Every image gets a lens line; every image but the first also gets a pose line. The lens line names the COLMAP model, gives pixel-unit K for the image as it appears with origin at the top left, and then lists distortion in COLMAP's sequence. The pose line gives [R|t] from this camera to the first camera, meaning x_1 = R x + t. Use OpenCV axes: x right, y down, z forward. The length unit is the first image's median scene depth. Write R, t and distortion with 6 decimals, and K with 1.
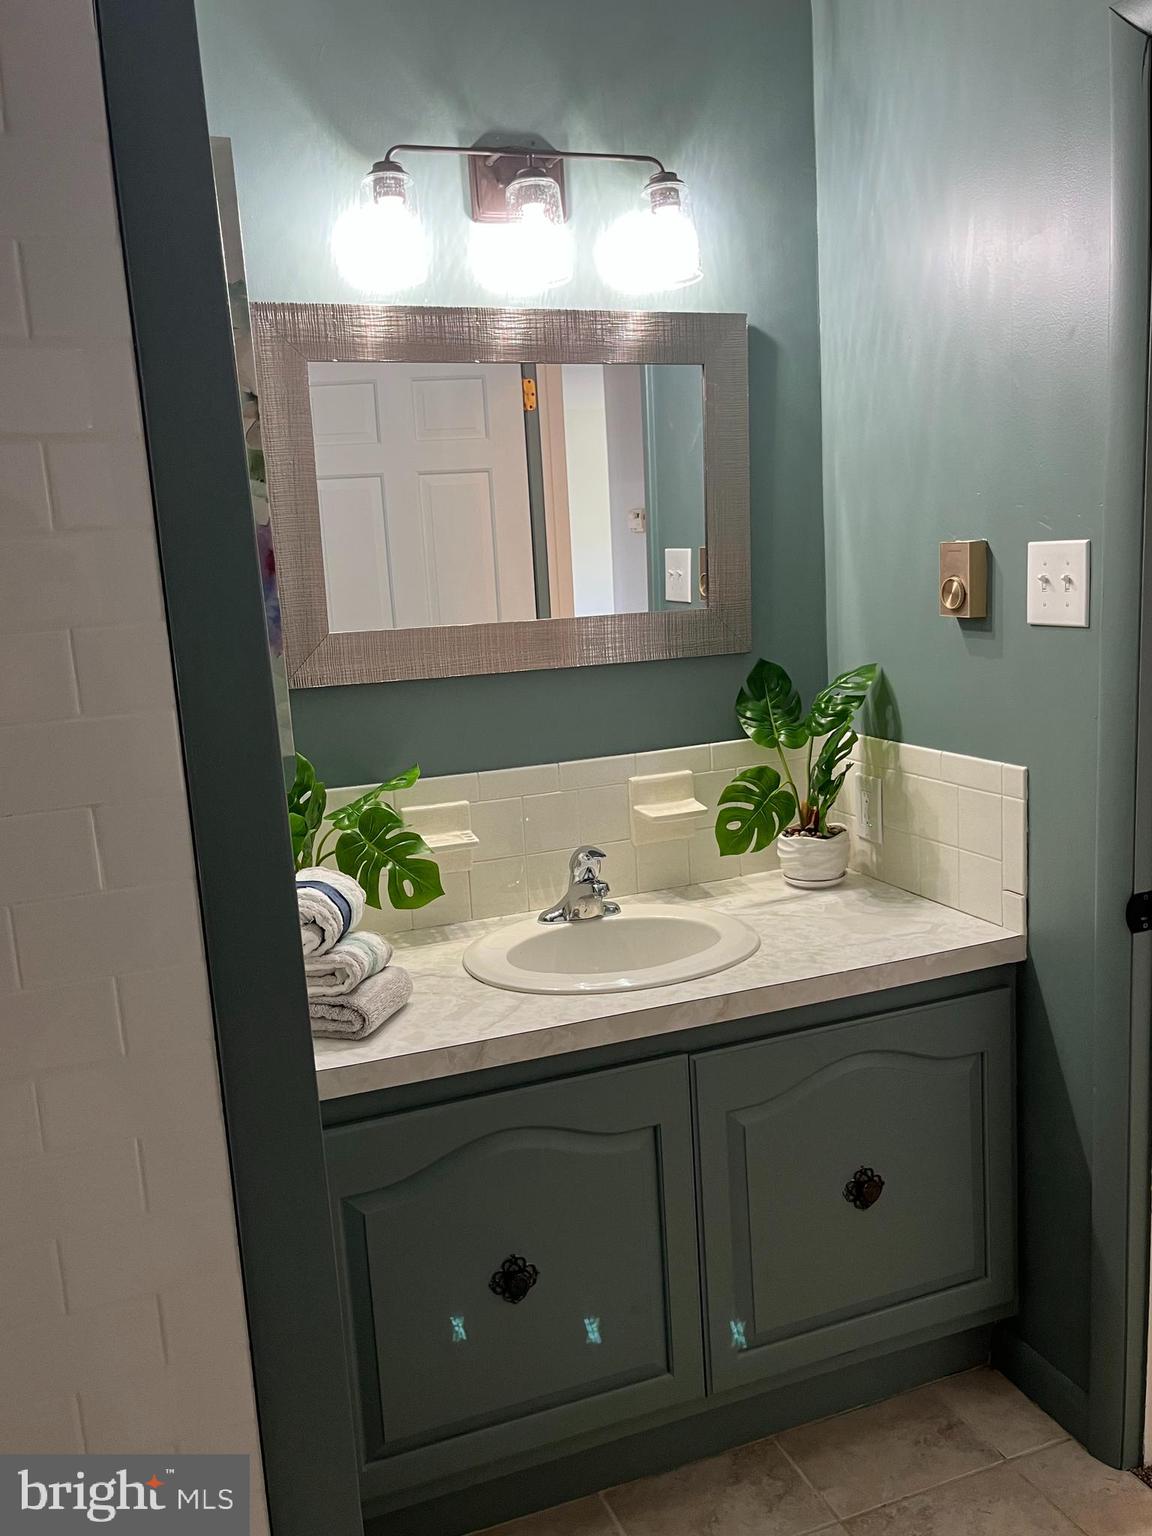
lens RADIAL K [[1161.6, 0, 576.0], [0, 1161.6, 768.0], [0, 0, 1]] dist [0.004630, -0.005243]
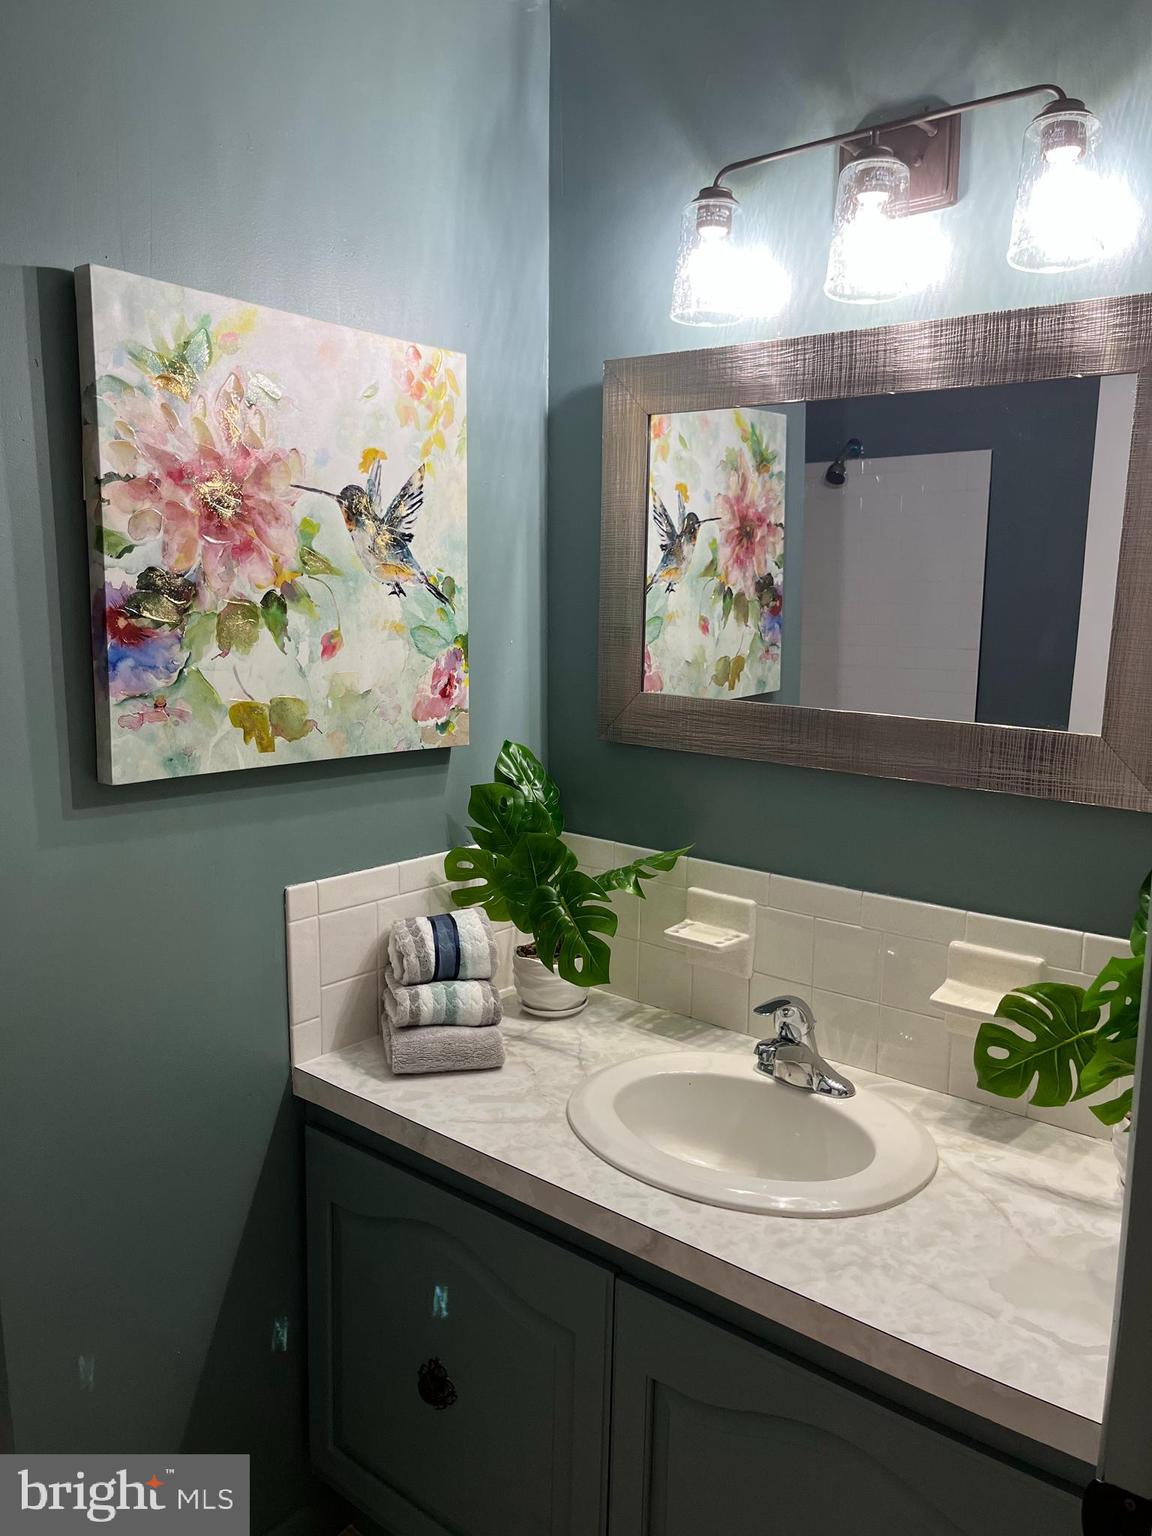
lens RADIAL K [[1143.7, 0, 576.0], [0, 1143.7, 768.0], [0, 0, 1]] dist [0.014060, 0.001022]
pose [[0.514669, 0.200353, -0.833651, 0.566127], [-0.190507, 0.974731, 0.116646, -0.153059], [0.835956, 0.098783, 0.539833, 0.432217]]
